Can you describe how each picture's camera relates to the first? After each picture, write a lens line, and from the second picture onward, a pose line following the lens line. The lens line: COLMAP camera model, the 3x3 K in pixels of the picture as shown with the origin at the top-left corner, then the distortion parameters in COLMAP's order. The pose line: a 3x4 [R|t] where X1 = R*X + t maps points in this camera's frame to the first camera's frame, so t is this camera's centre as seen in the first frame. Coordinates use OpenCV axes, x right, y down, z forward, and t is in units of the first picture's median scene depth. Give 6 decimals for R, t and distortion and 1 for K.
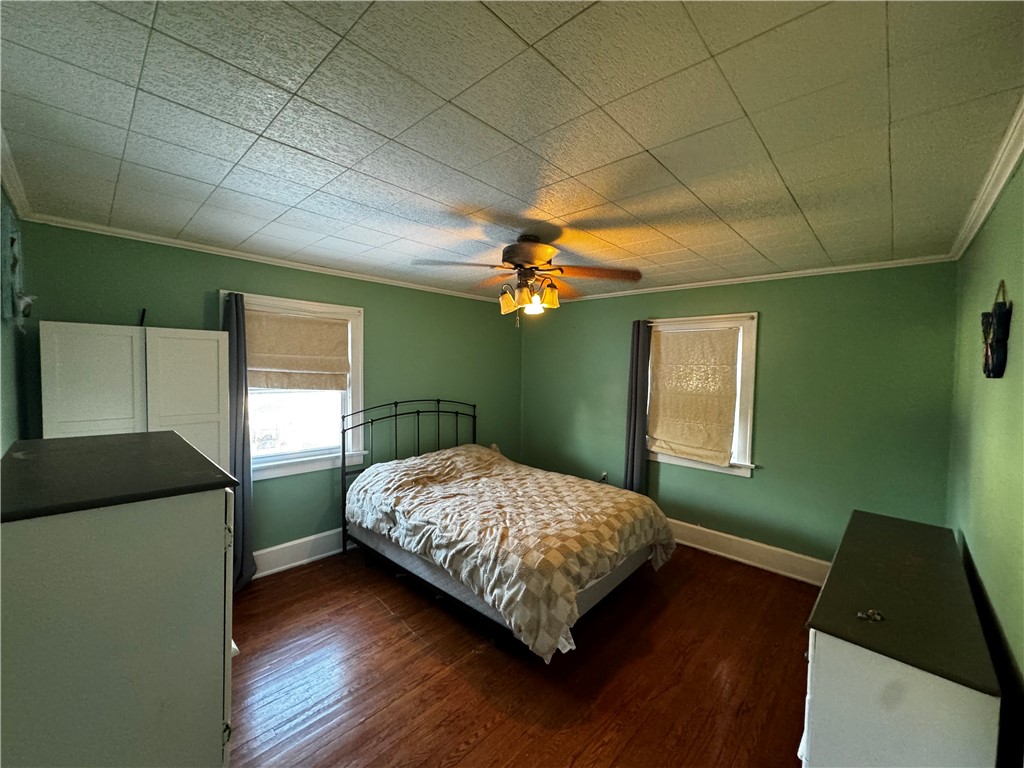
lens RADIAL K [[407.8, 0, 513.5], [0, 407.8, 384.0], [0, 0, 1]] dist [-0.000213, -0.000271]
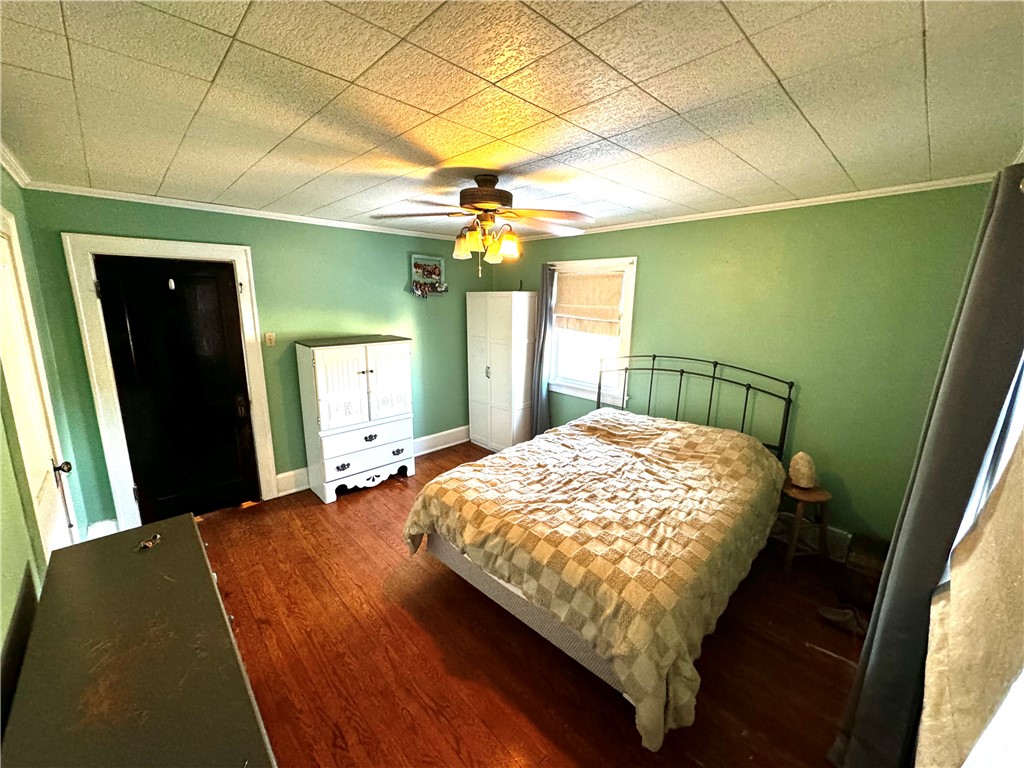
lens RADIAL K [[407.8, 0, 511.6], [0, 407.8, 384.5], [0, 0, 1]] dist [-0.000213, -0.000271]
pose [[-0.044540, 0.188050, -0.981149, 0.700250], [-0.058709, 0.979933, 0.190483, -0.051917], [0.997281, 0.066087, -0.032606, 0.757277]]
